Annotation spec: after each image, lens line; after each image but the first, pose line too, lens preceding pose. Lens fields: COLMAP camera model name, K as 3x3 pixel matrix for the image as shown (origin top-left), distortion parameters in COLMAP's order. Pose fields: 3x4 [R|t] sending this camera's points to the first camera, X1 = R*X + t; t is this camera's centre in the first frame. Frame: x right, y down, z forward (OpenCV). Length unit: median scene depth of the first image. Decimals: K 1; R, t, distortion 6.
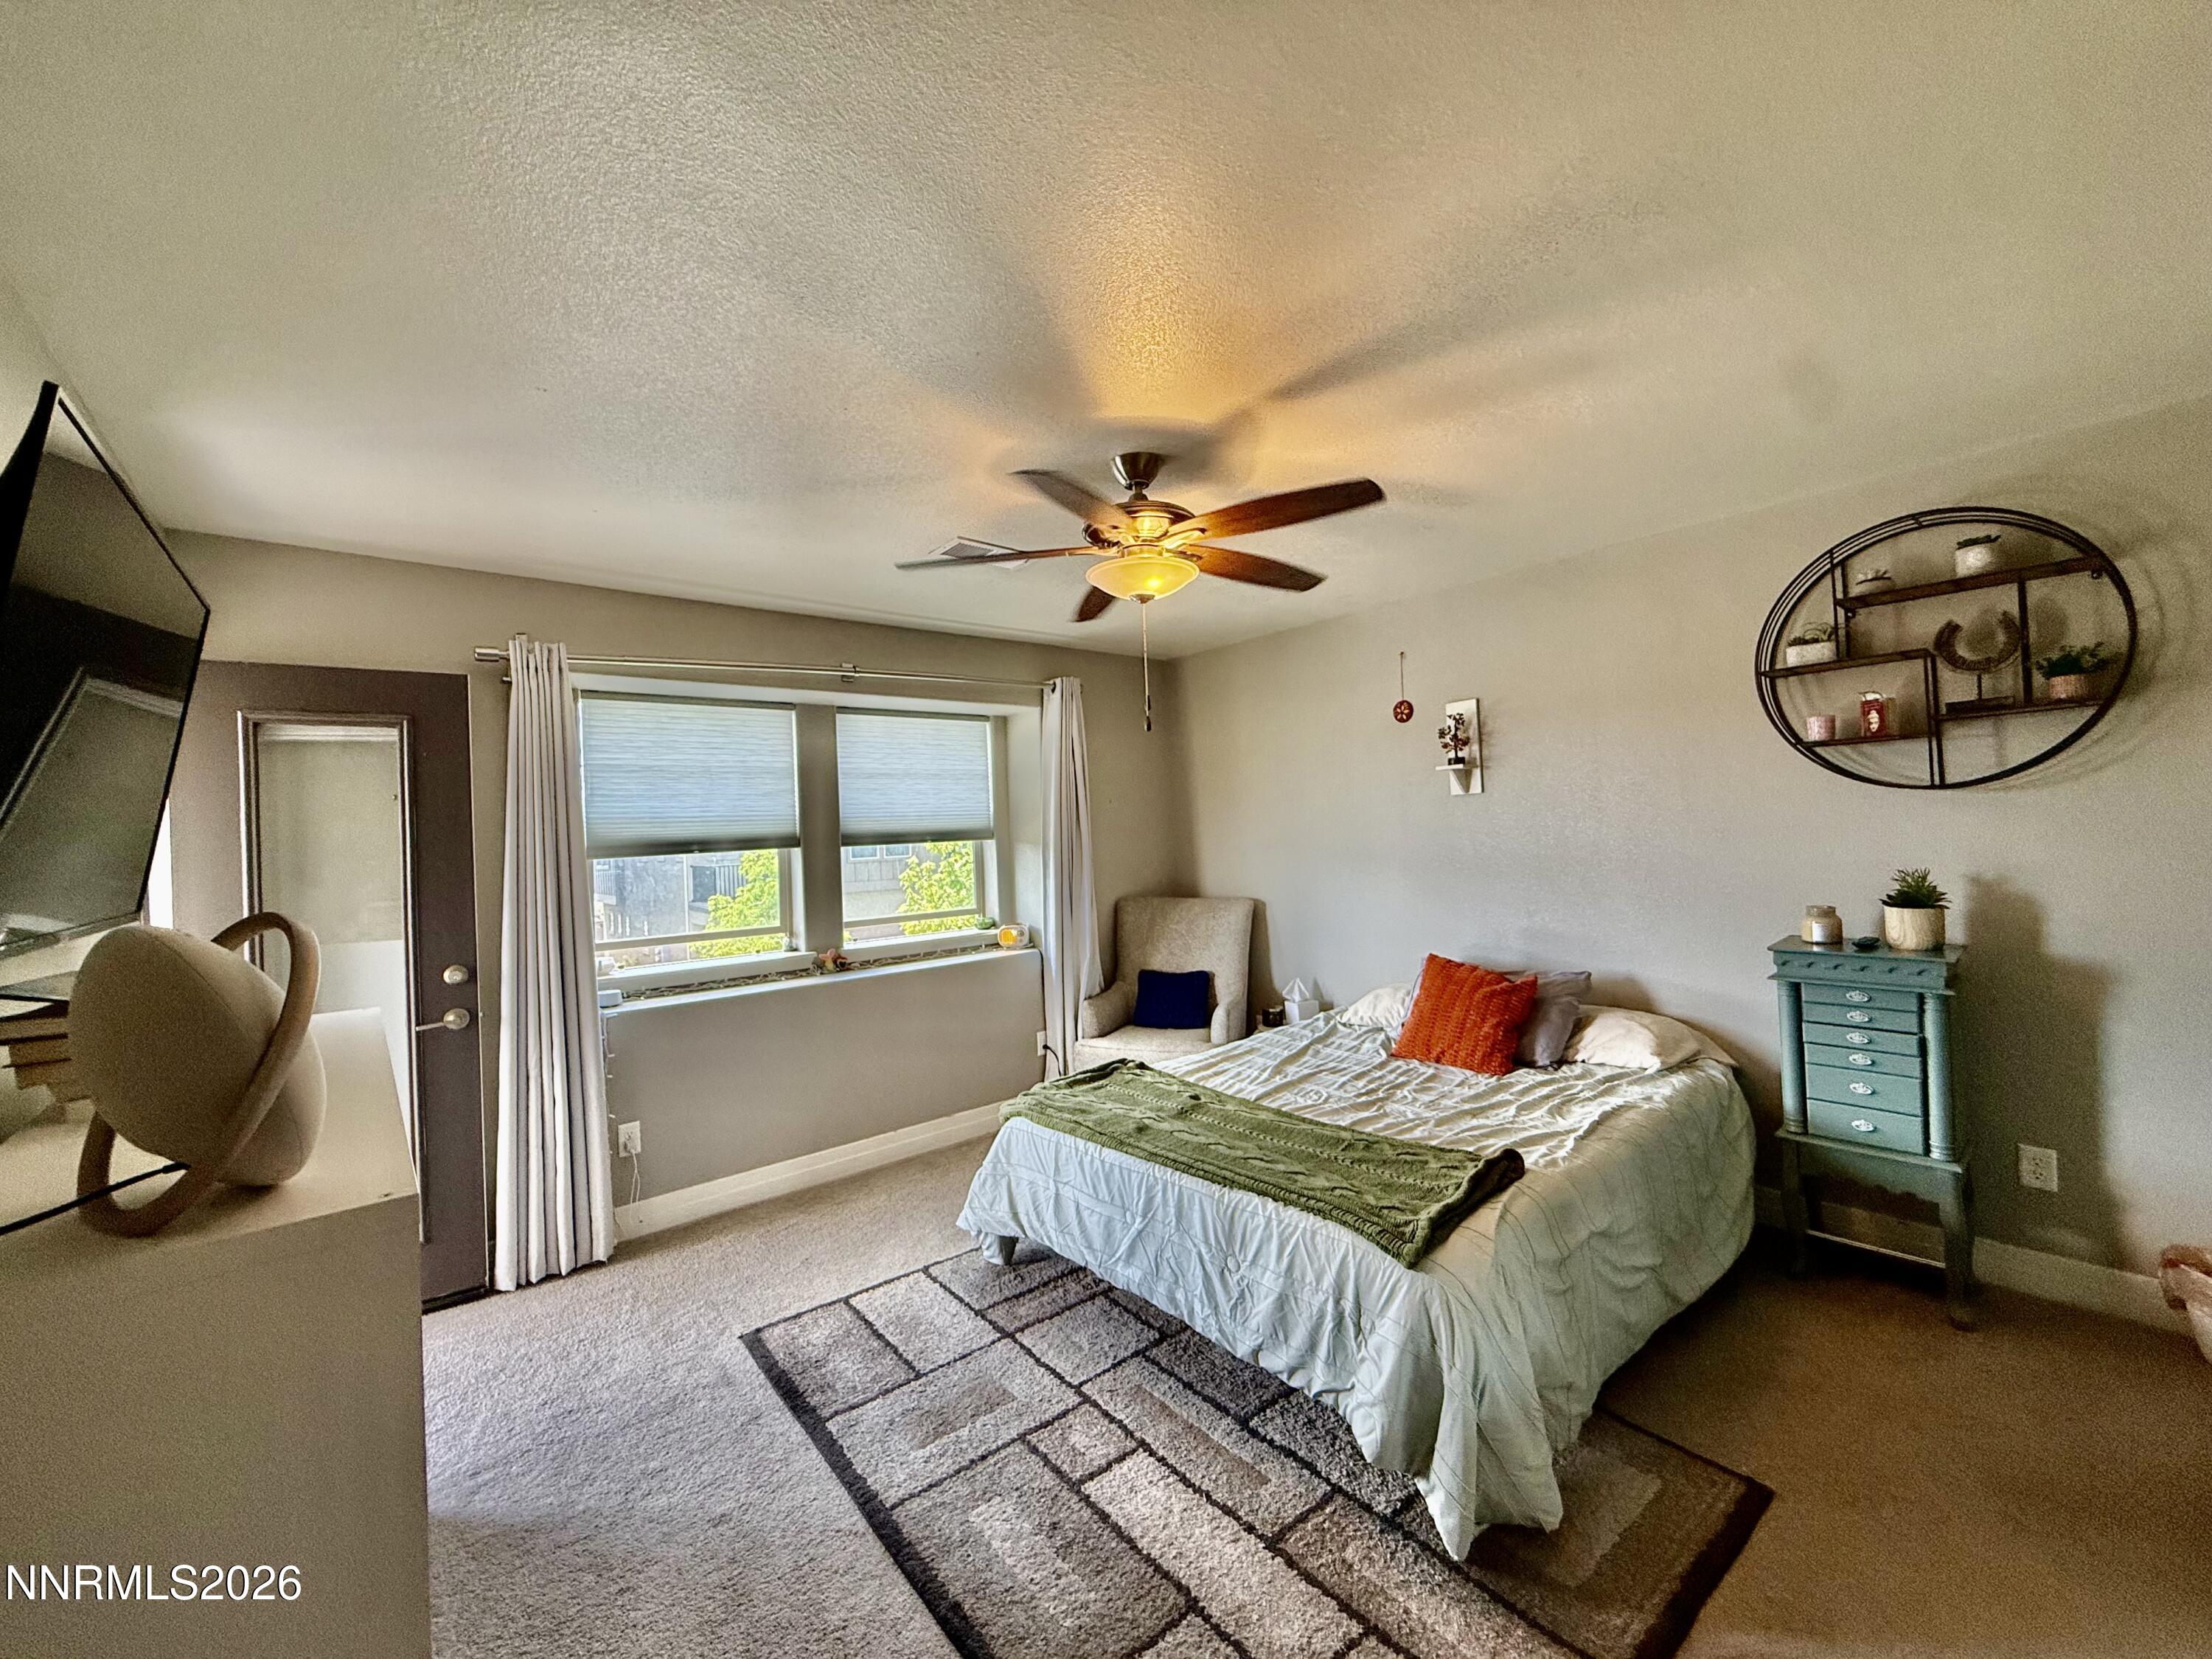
lens RADIAL K [[881.2, 0, 1099.2], [0, 881.2, 823.3], [0, 0, 1]] dist [0.000747, -0.000918]
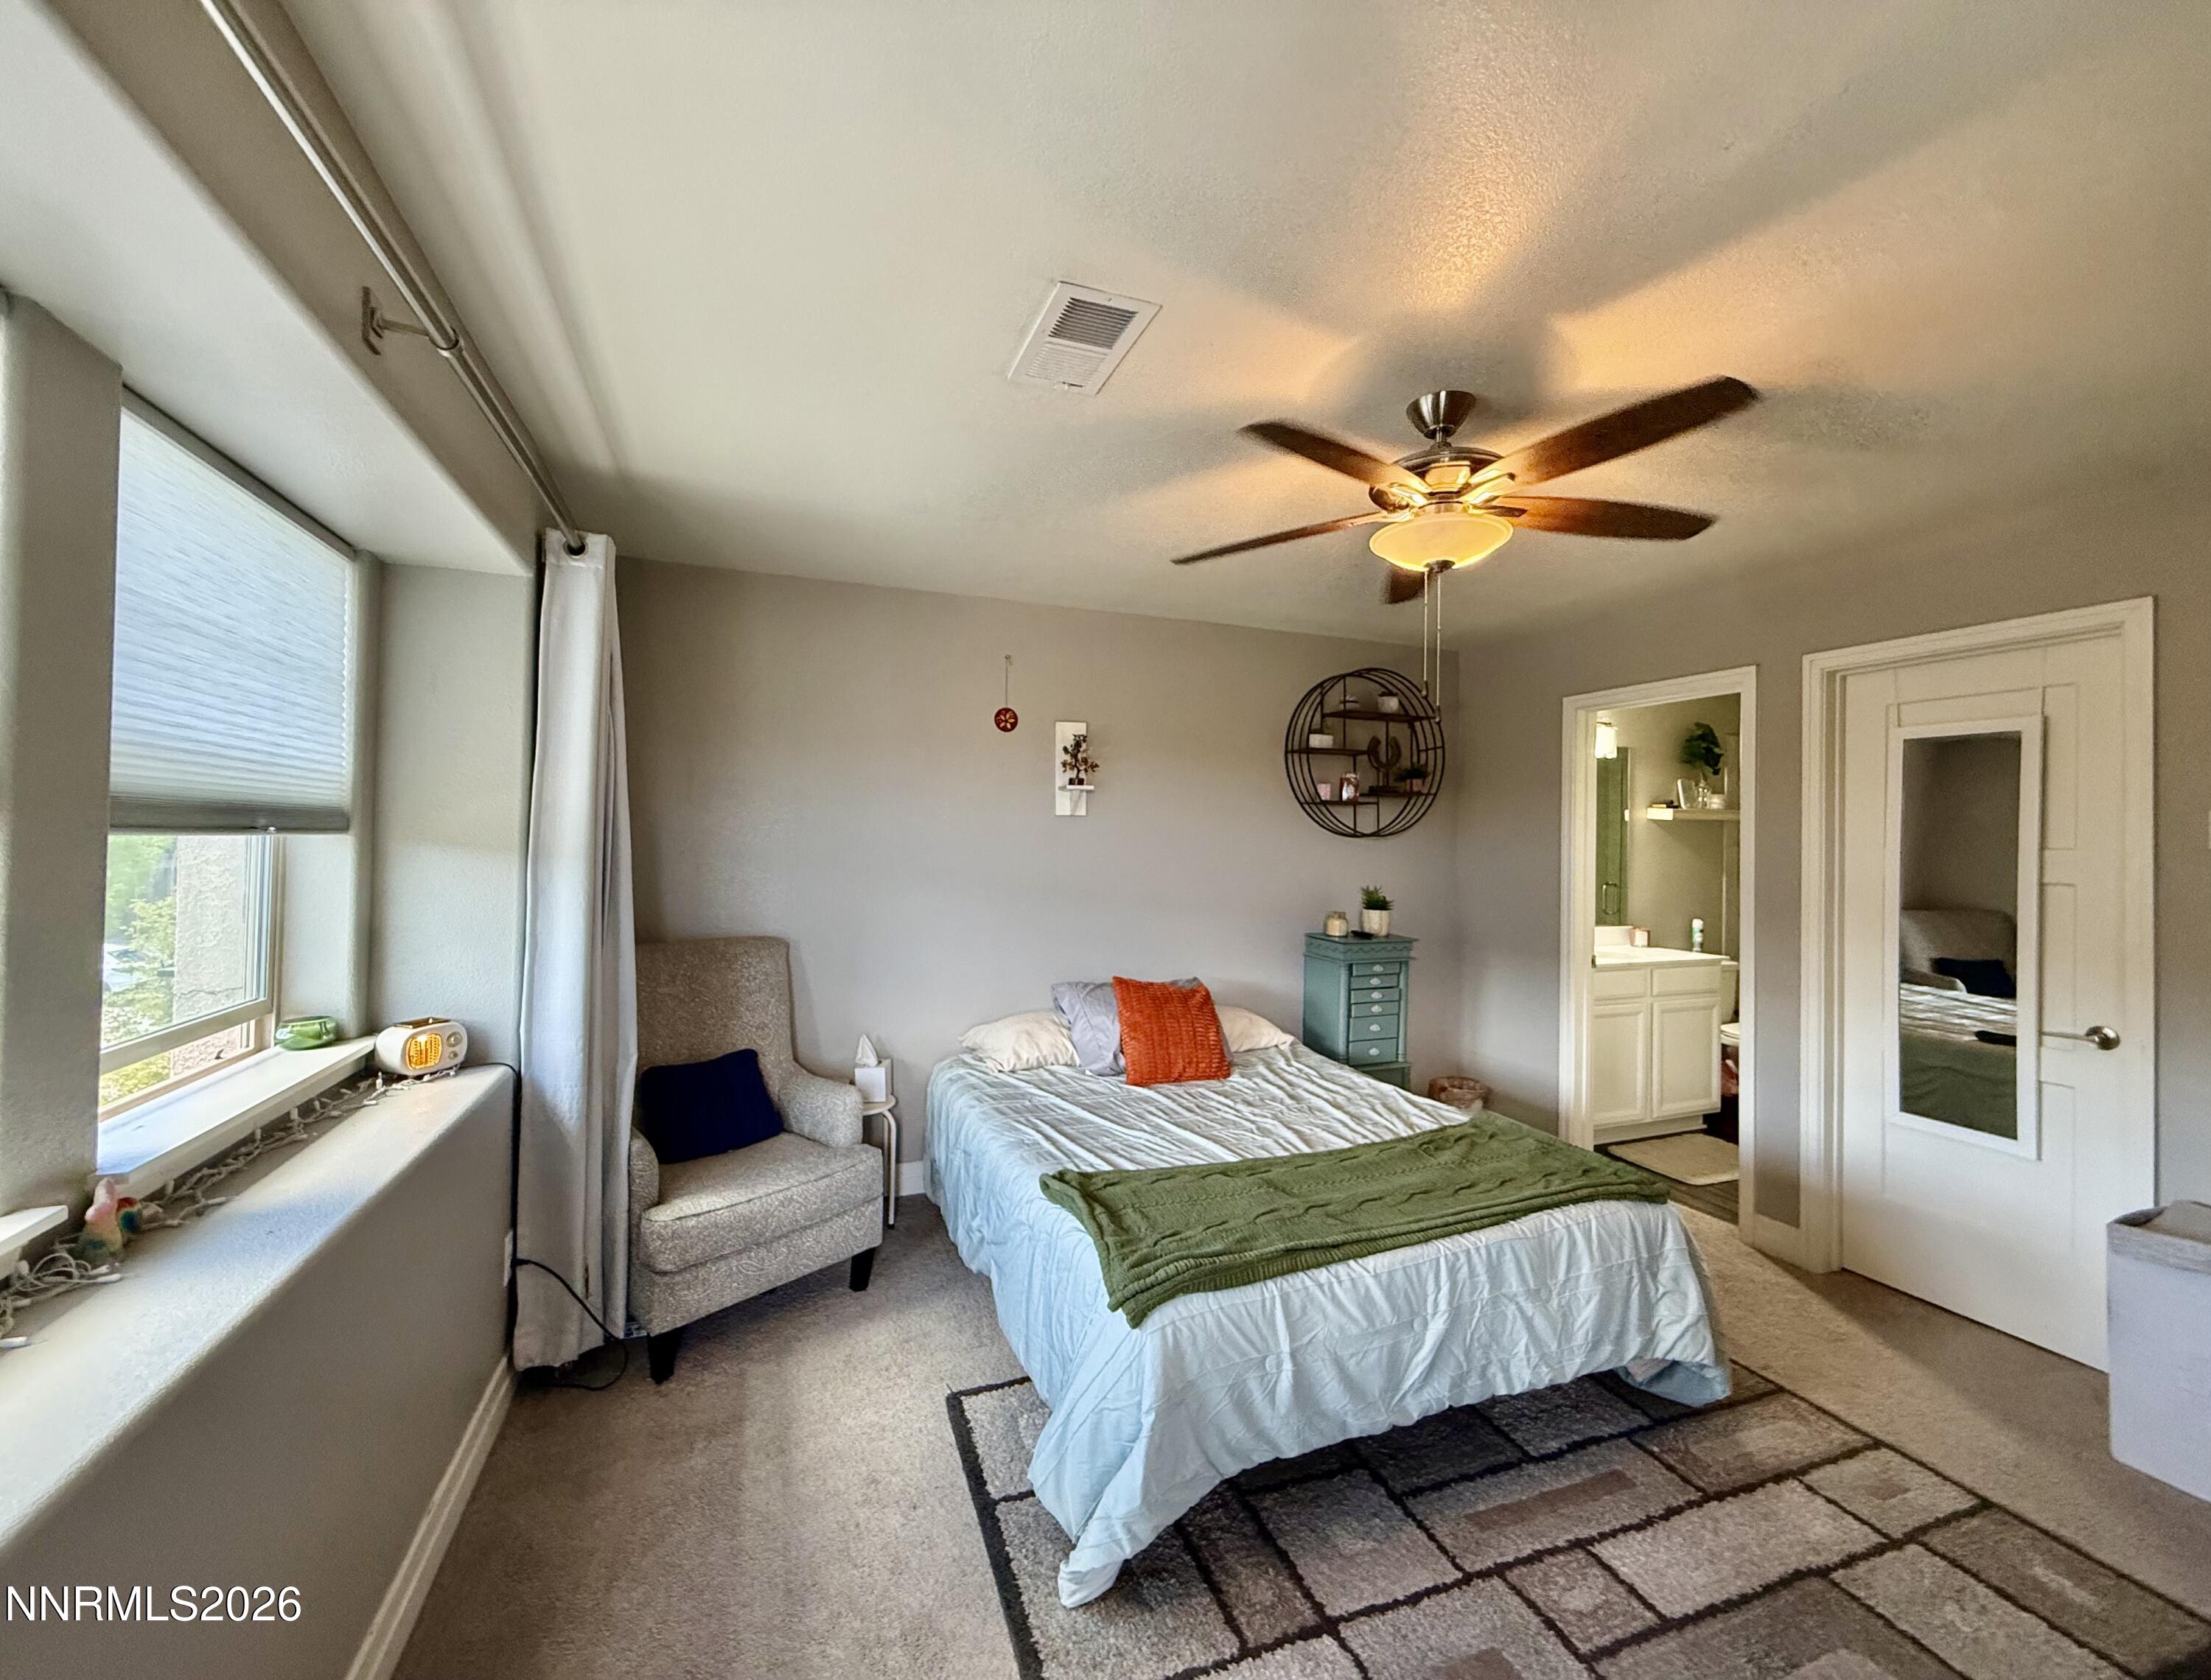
lens RADIAL K [[899.4, 0, 1097.6], [0, 899.4, 831.8], [0, 0, 1]] dist [-0.001346, -0.000132]
pose [[0.311642, 0.055675, 0.948567, -0.703933], [-0.035213, 0.998273, -0.047024, 0.042199], [-0.949547, -0.018747, 0.313064, 0.851156]]
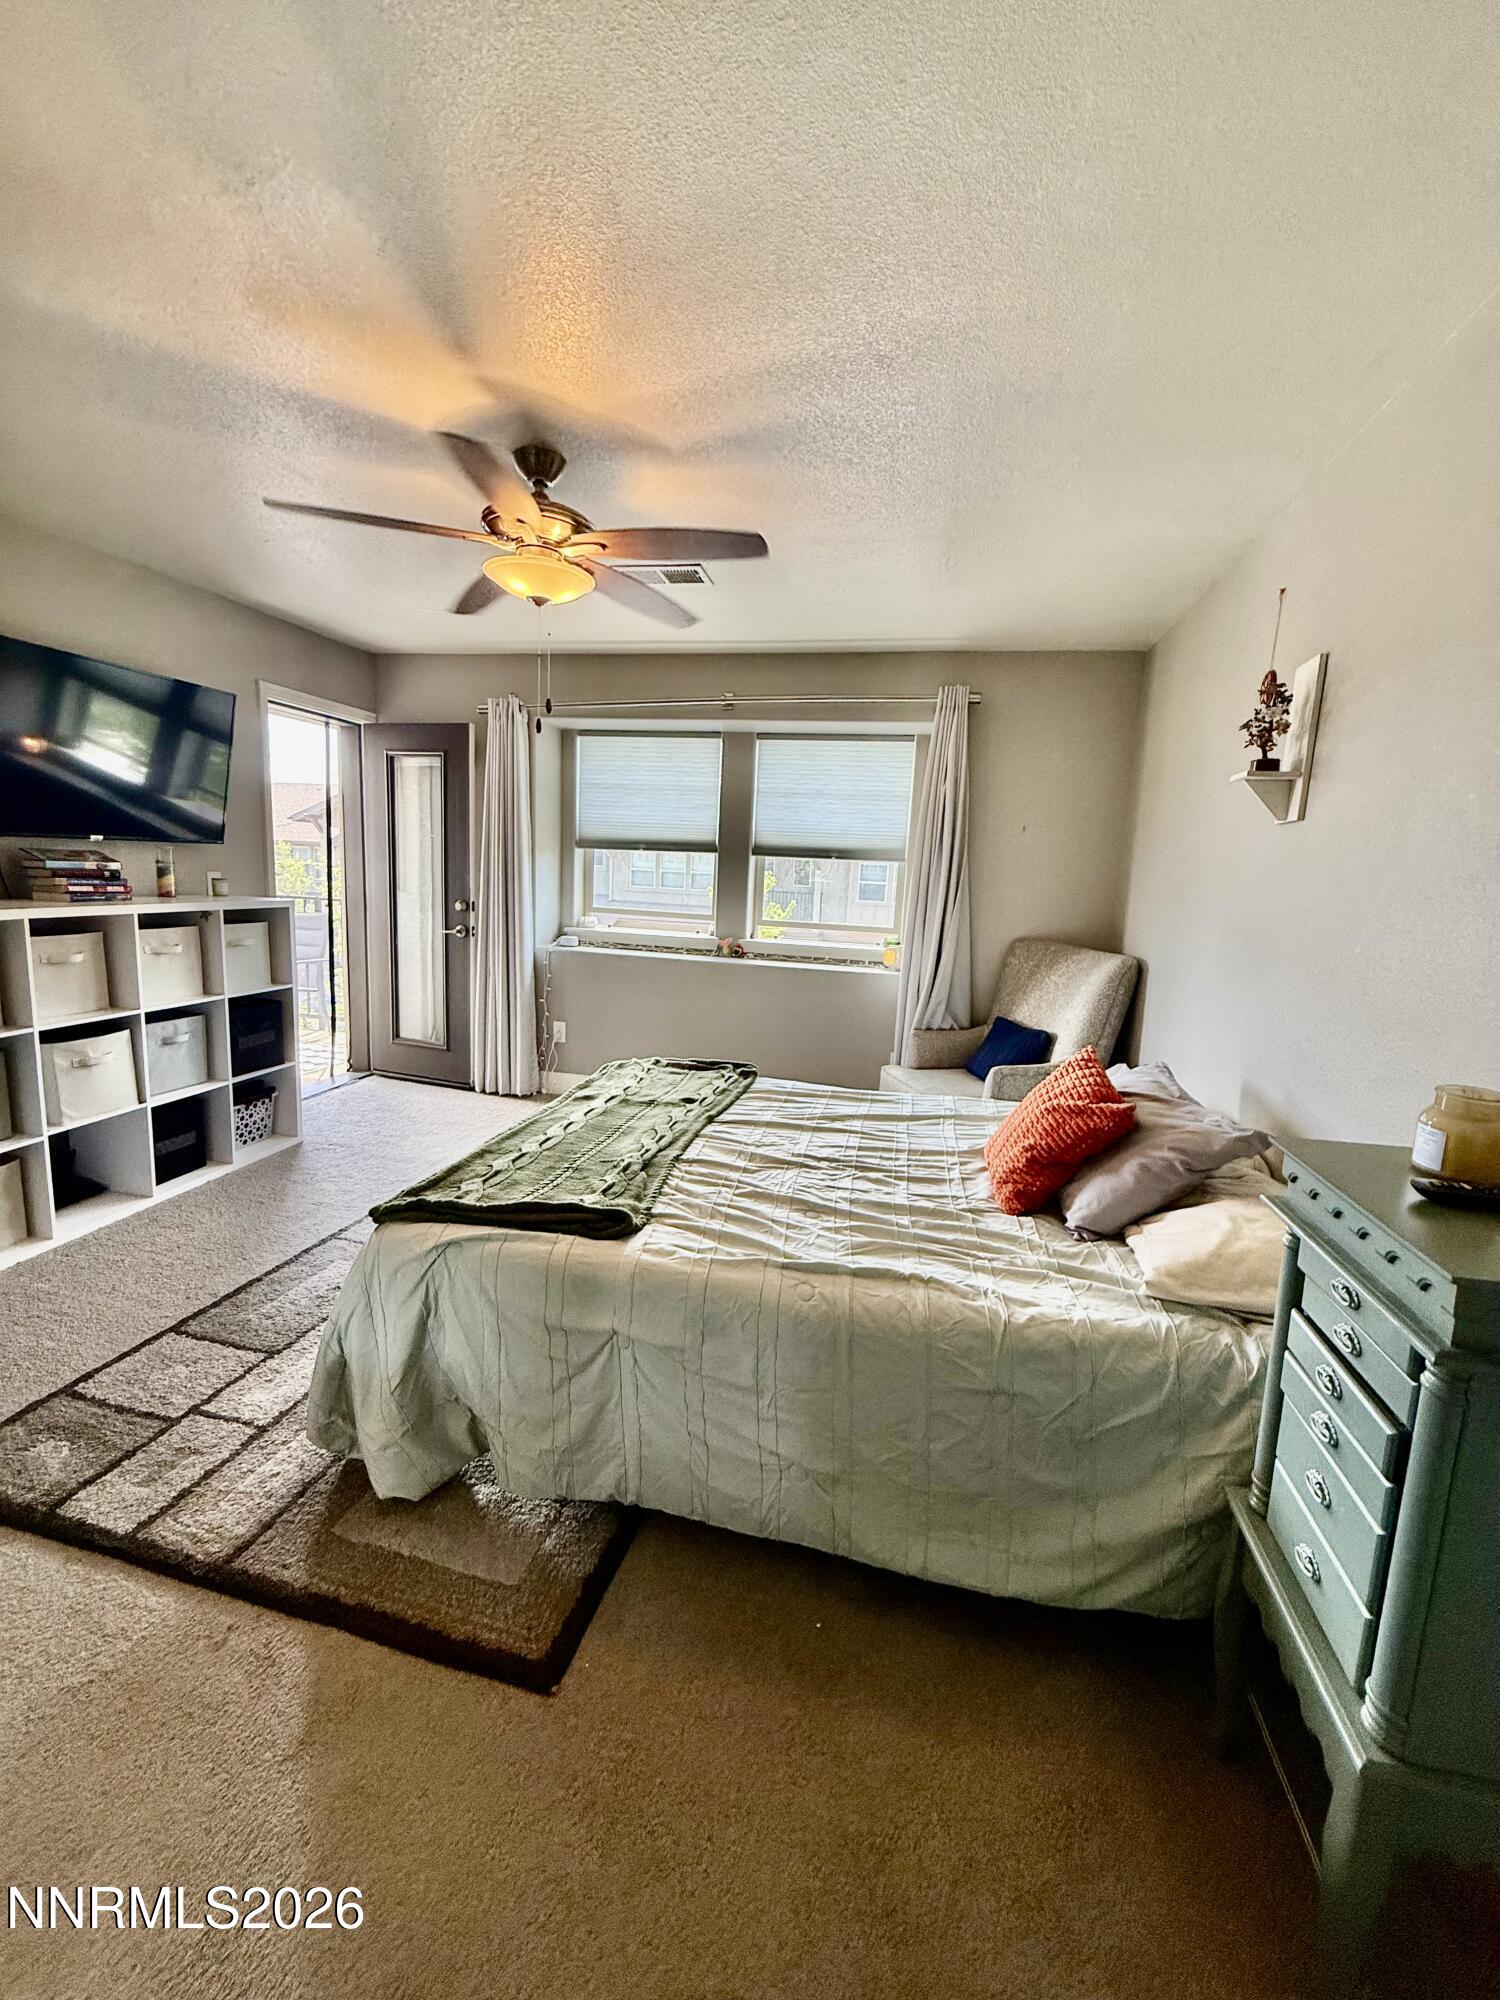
lens RADIAL K [[796.7, 0, 757.1], [0, 796.7, 993.7], [0, 0, 1]] dist [0.000747, -0.000918]
pose [[0.615286, 0.193328, -0.764230, 0.839551], [-0.066088, 0.978699, 0.194375, -0.000718], [0.785529, -0.069090, 0.614956, 0.484911]]
